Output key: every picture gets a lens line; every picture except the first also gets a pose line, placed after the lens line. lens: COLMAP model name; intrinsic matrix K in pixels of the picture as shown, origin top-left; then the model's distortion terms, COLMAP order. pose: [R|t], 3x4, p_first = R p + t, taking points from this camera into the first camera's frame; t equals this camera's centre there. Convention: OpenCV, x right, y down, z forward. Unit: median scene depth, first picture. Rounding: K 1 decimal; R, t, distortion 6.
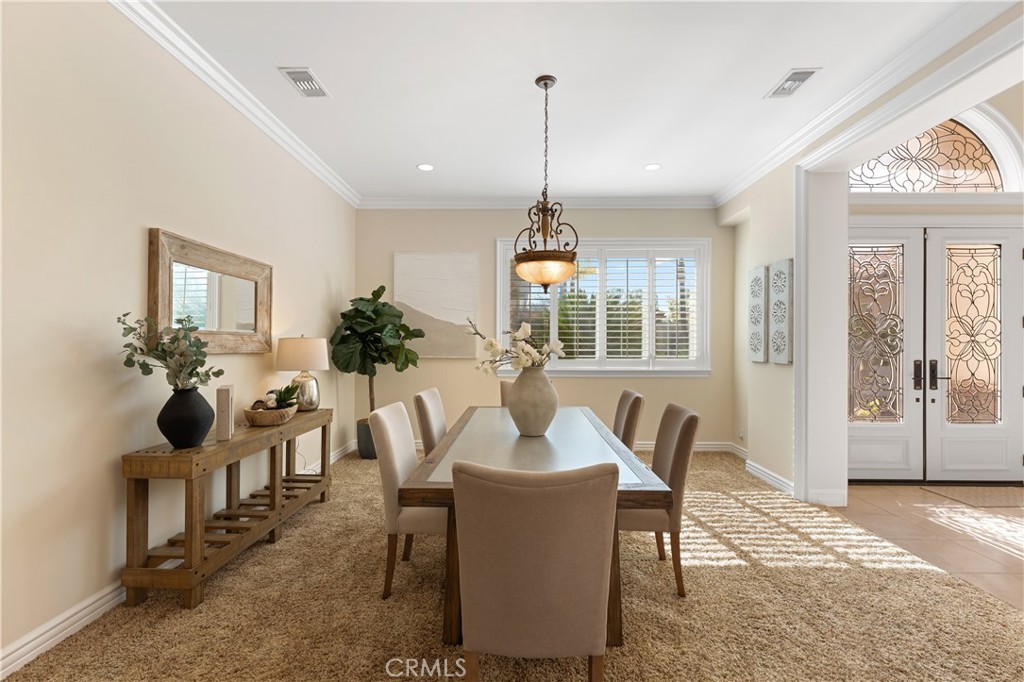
lens RADIAL K [[459.8, 0, 513.2], [0, 459.8, 345.5], [0, 0, 1]] dist [-0.000474, -0.000035]
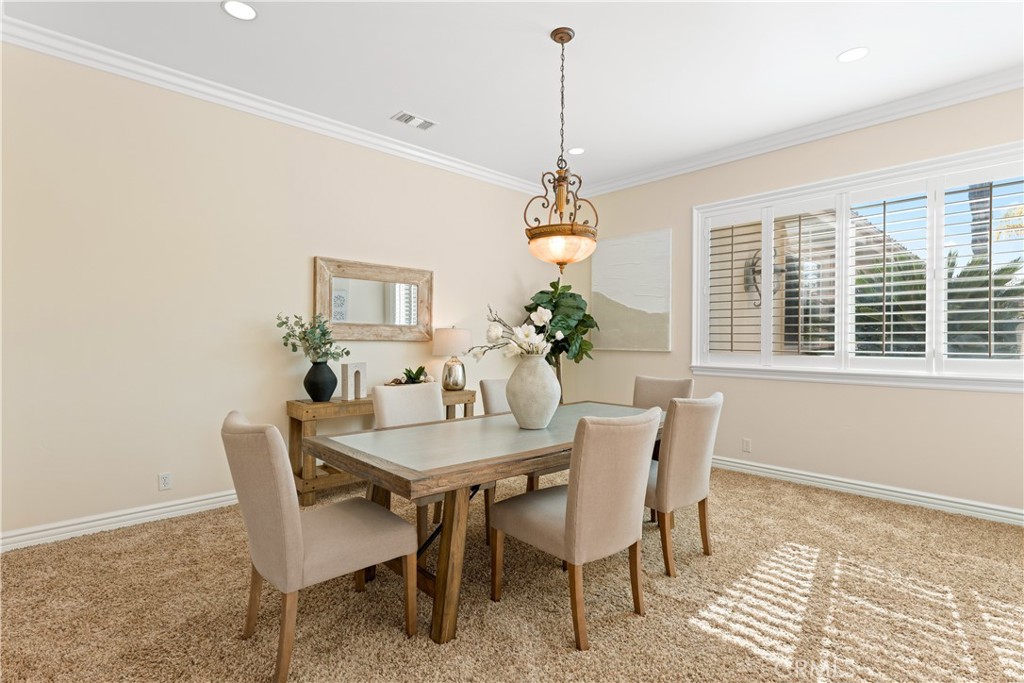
lens RADIAL K [[499.1, 0, 512.2], [0, 499.1, 342.2], [0, 0, 1]] dist [0.004023, 0.000225]
pose [[0.693636, 0.003770, -0.720316, 0.621468], [-0.004304, 0.999990, 0.001089, 0.017564], [0.720313, 0.002346, 0.693646, 0.231457]]
